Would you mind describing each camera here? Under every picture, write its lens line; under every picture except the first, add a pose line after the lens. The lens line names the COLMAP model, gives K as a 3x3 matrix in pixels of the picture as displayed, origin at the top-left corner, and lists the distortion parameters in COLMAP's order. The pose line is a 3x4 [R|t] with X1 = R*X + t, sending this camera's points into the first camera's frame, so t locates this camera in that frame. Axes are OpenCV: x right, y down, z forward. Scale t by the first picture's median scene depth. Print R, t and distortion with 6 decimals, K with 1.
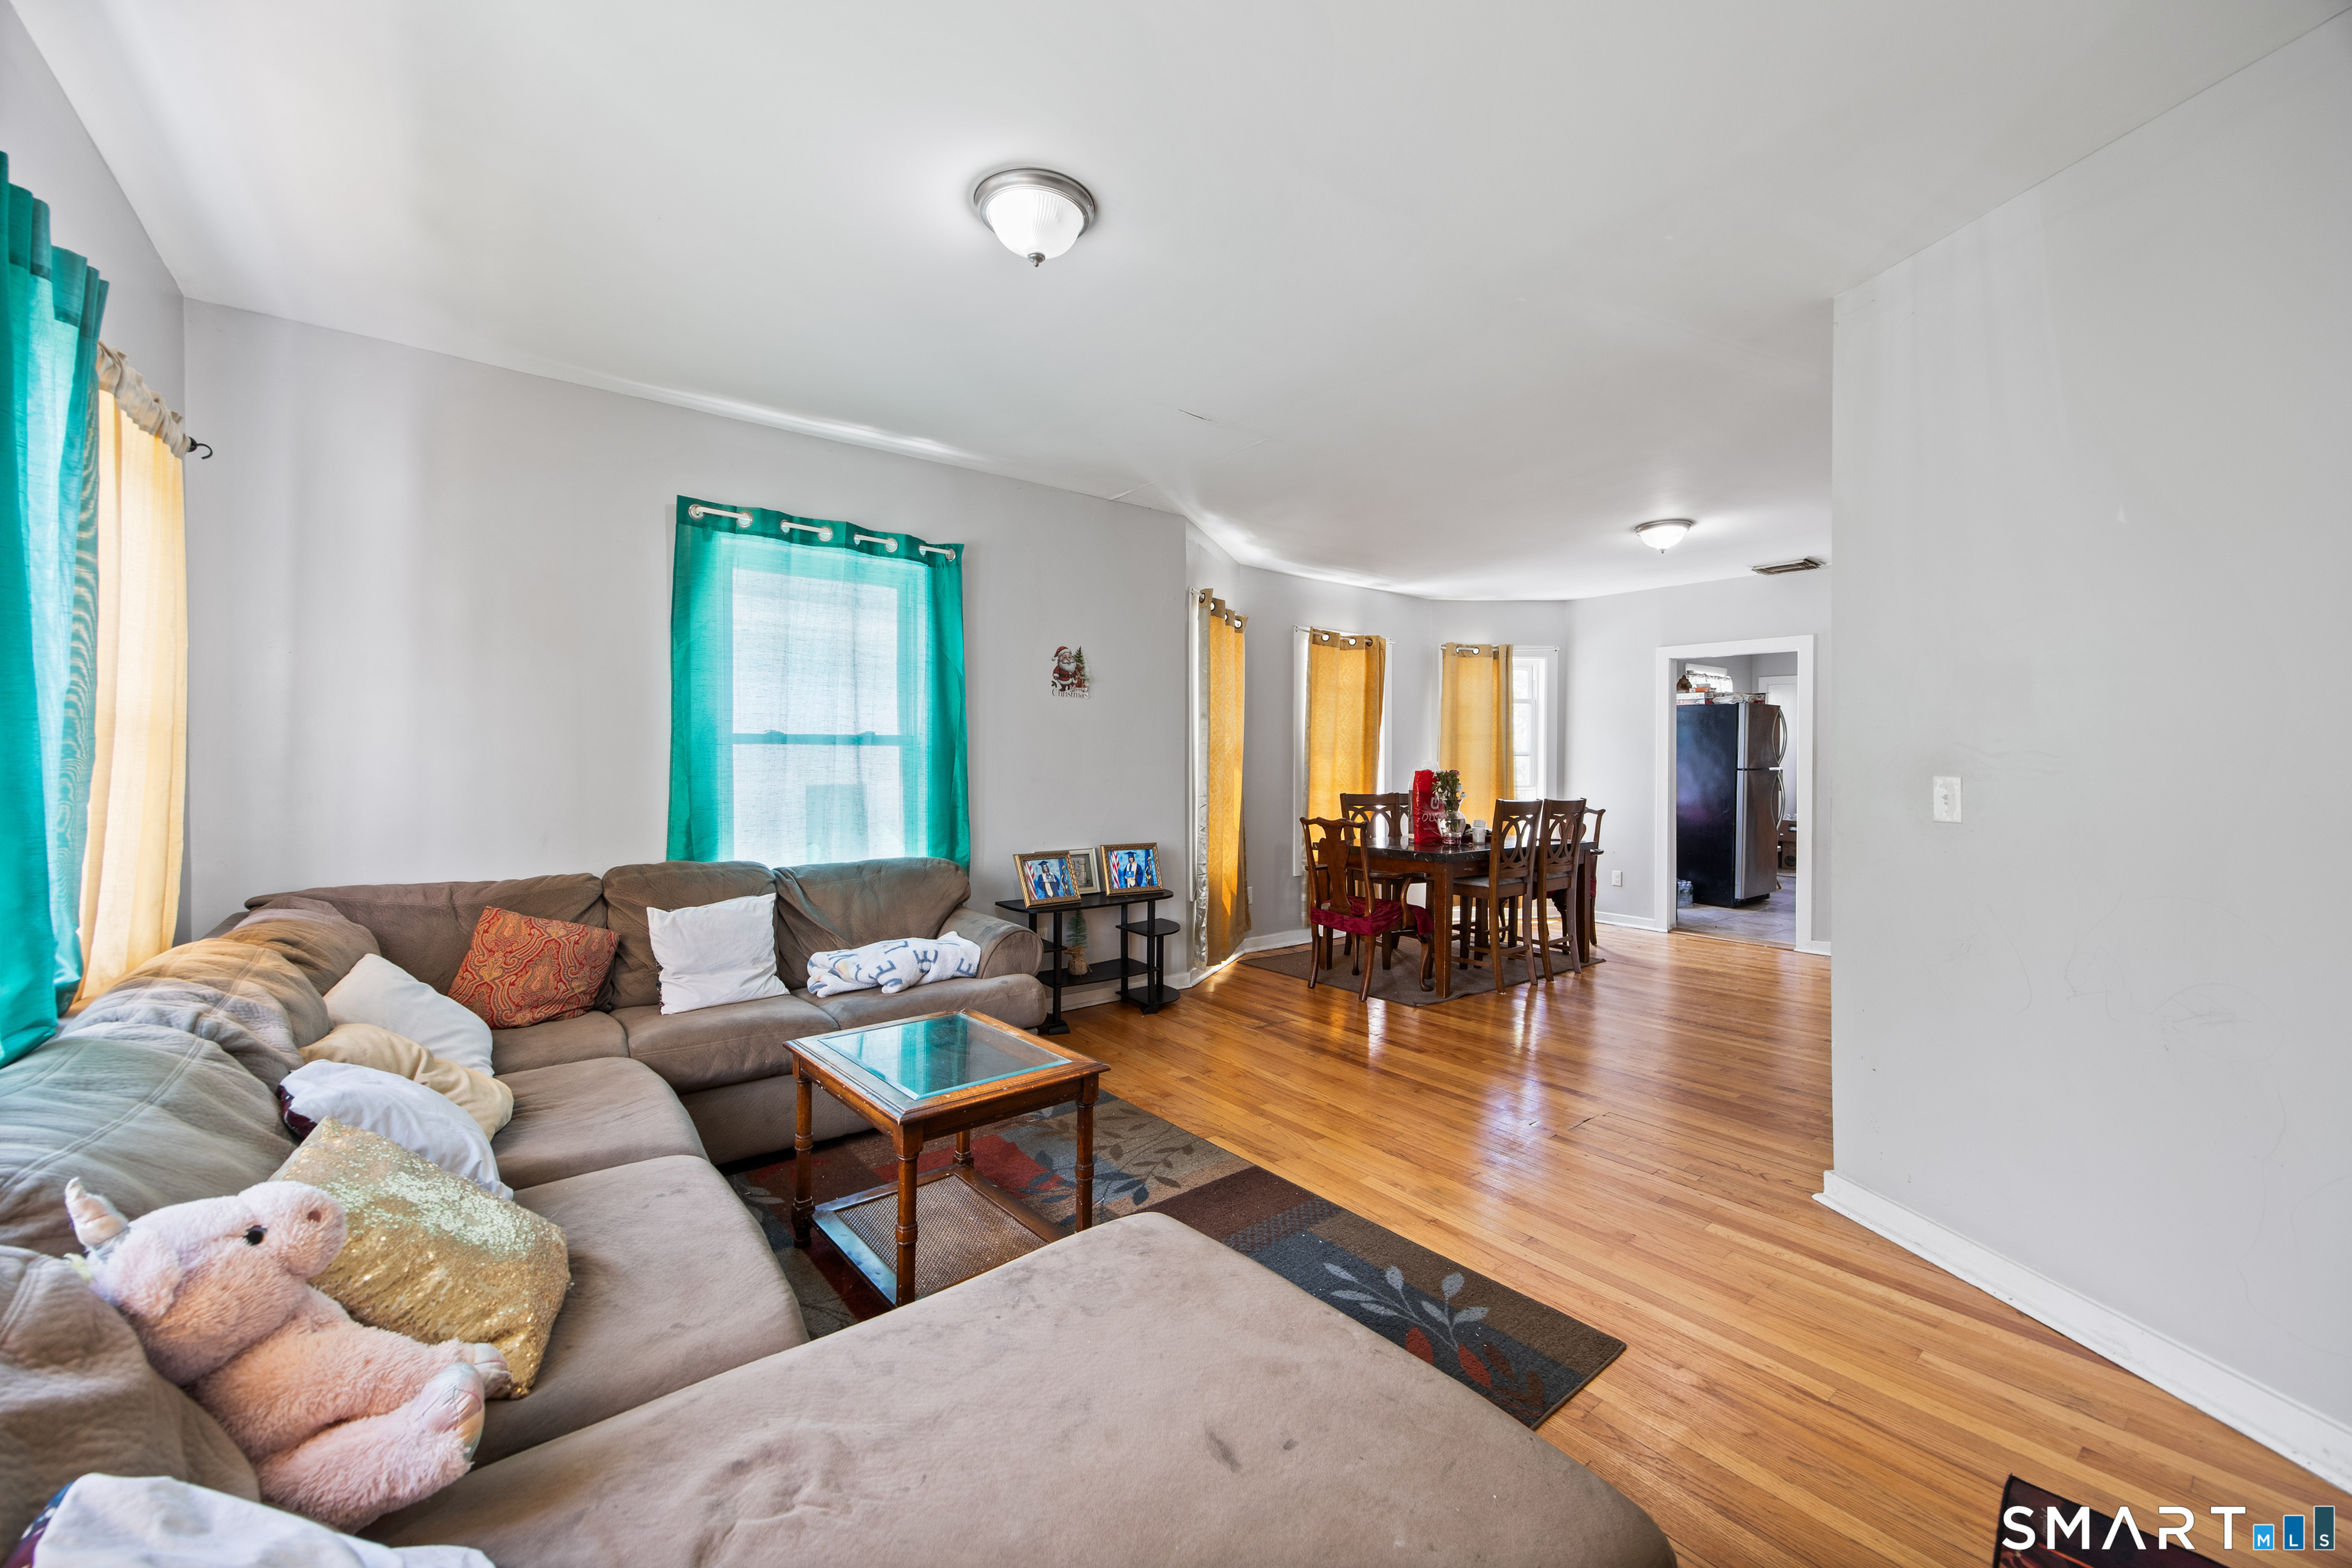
lens RADIAL K [[946.1, 0, 1174.3], [0, 946.1, 764.2], [0, 0, 1]] dist [0.001865, 0.000136]
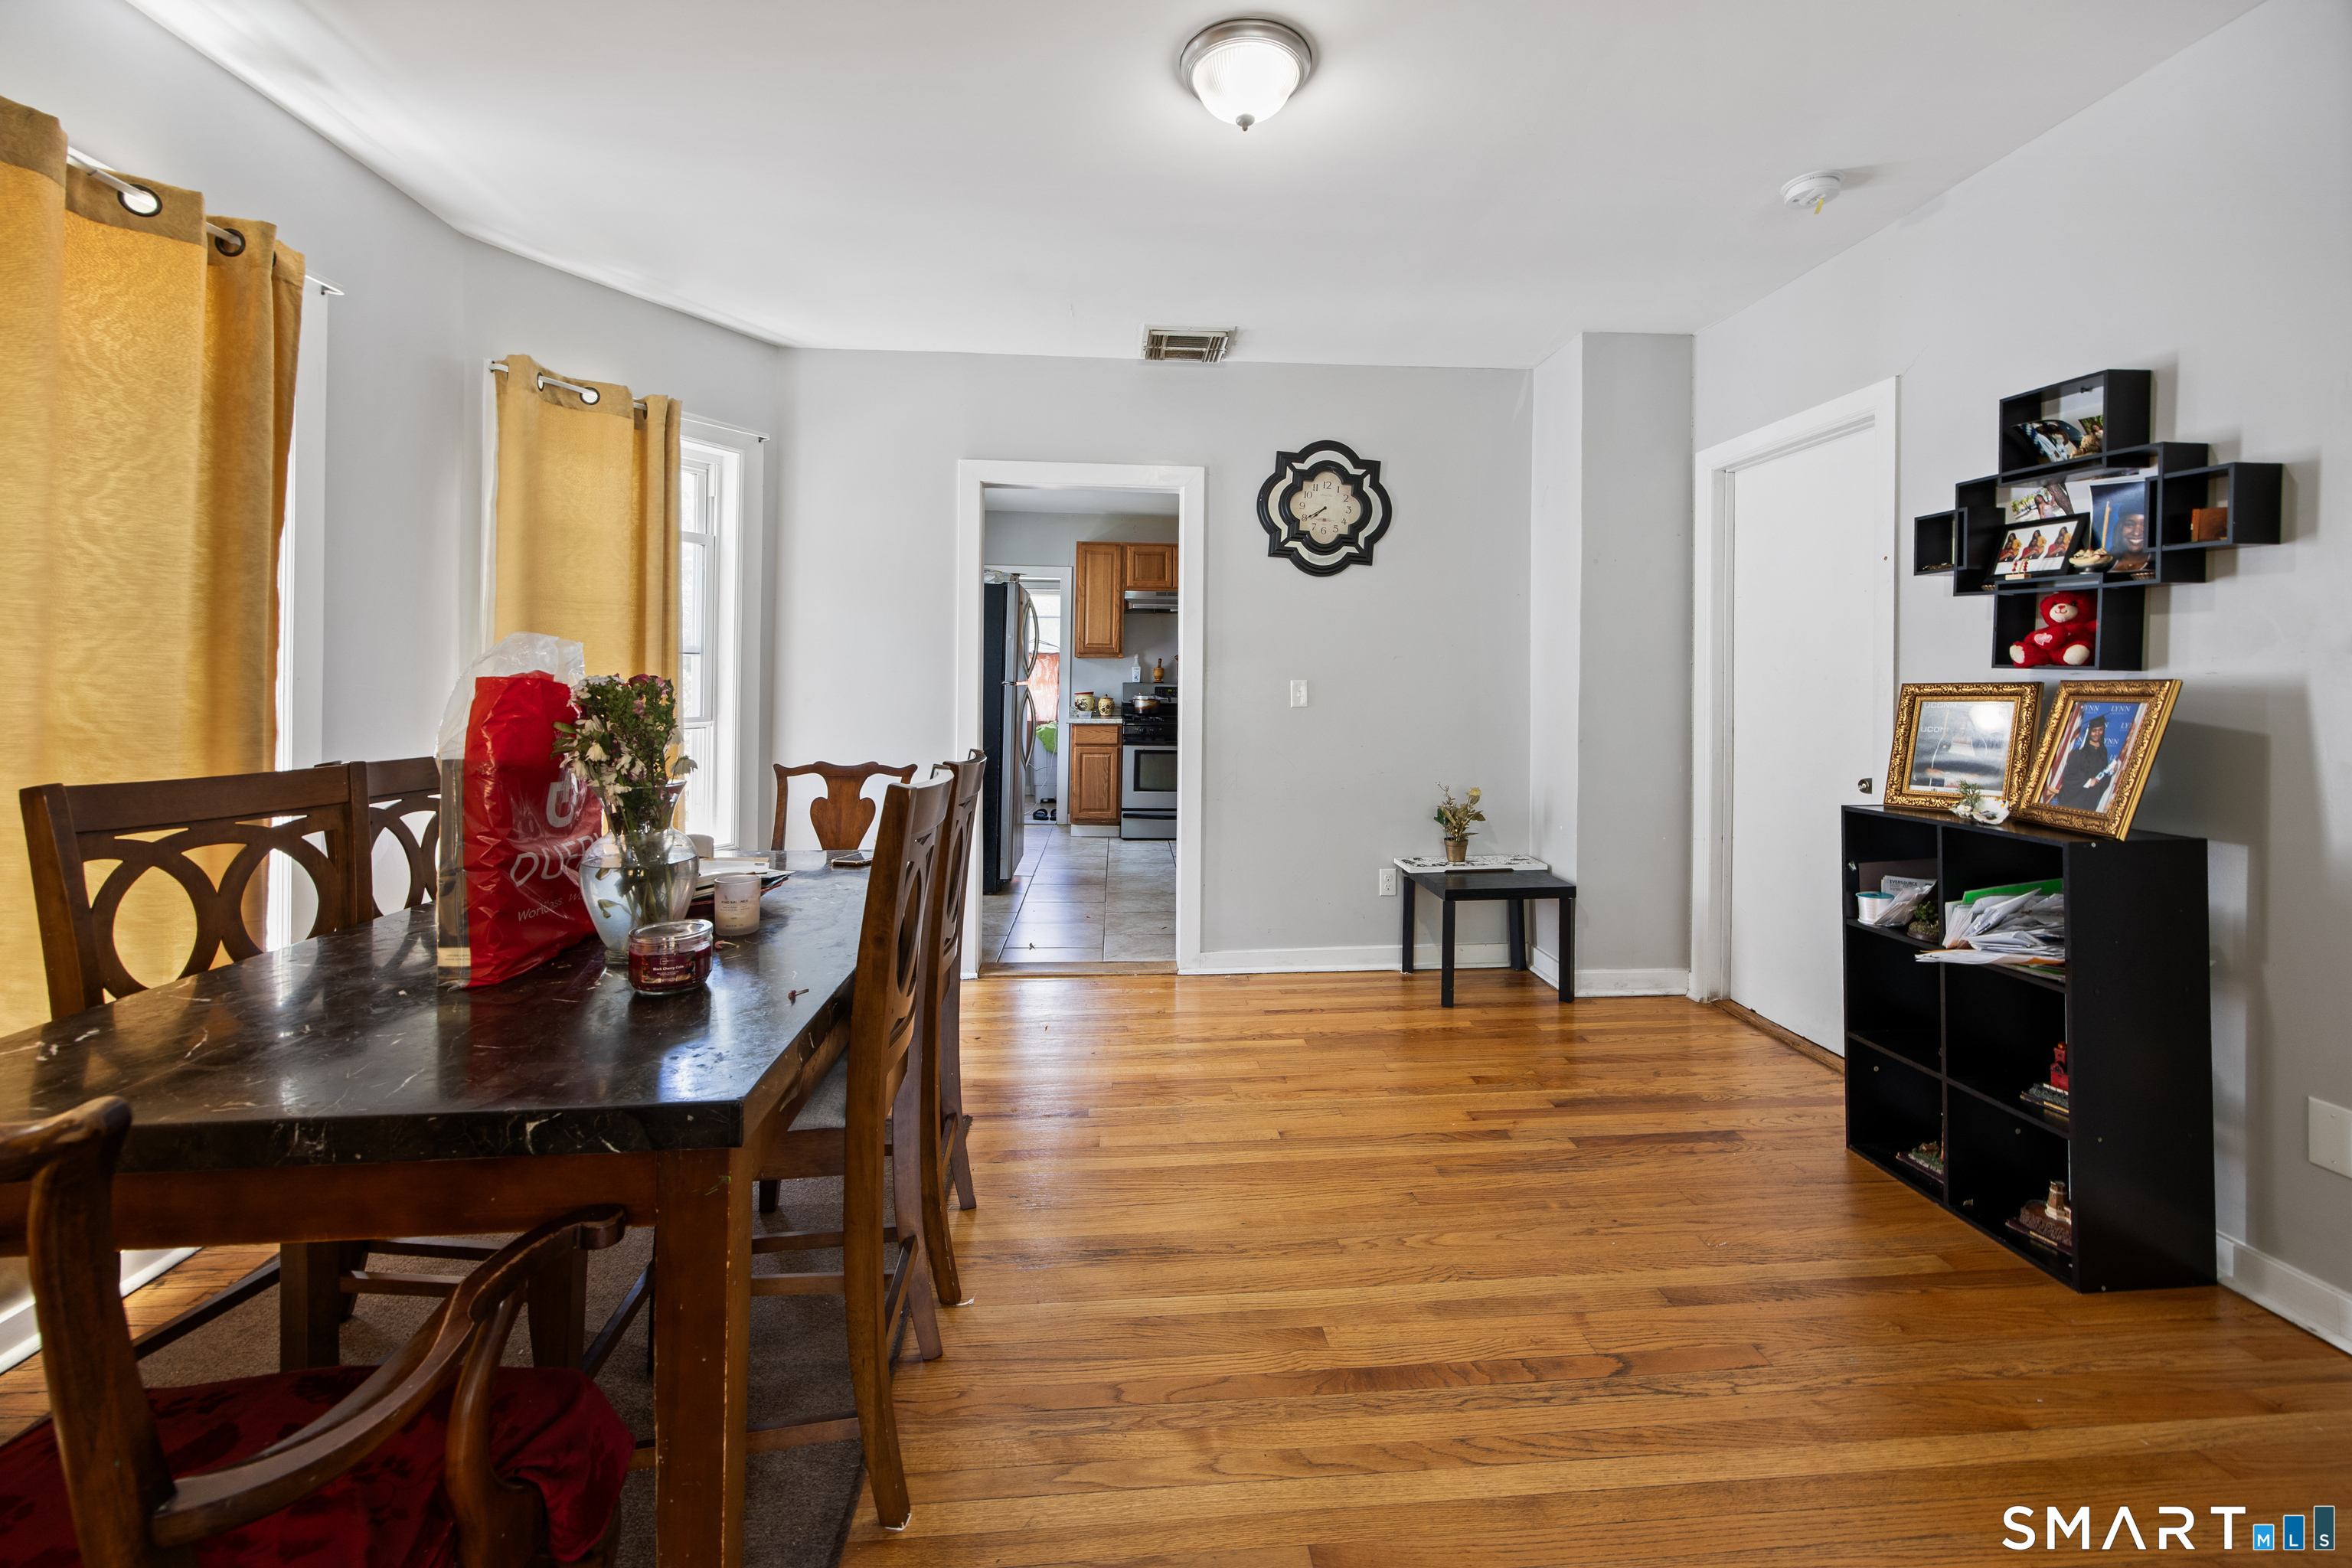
lens RADIAL K [[946.1, 0, 1167.0], [0, 946.1, 684.0], [0, 0, 1]] dist [0.001865, 0.000136]
pose [[0.568527, 0.003497, 0.822657, 0.142480], [0.001847, 0.999983, -0.005527, 0.009436], [-0.822663, 0.004662, 0.568511, 0.651913]]
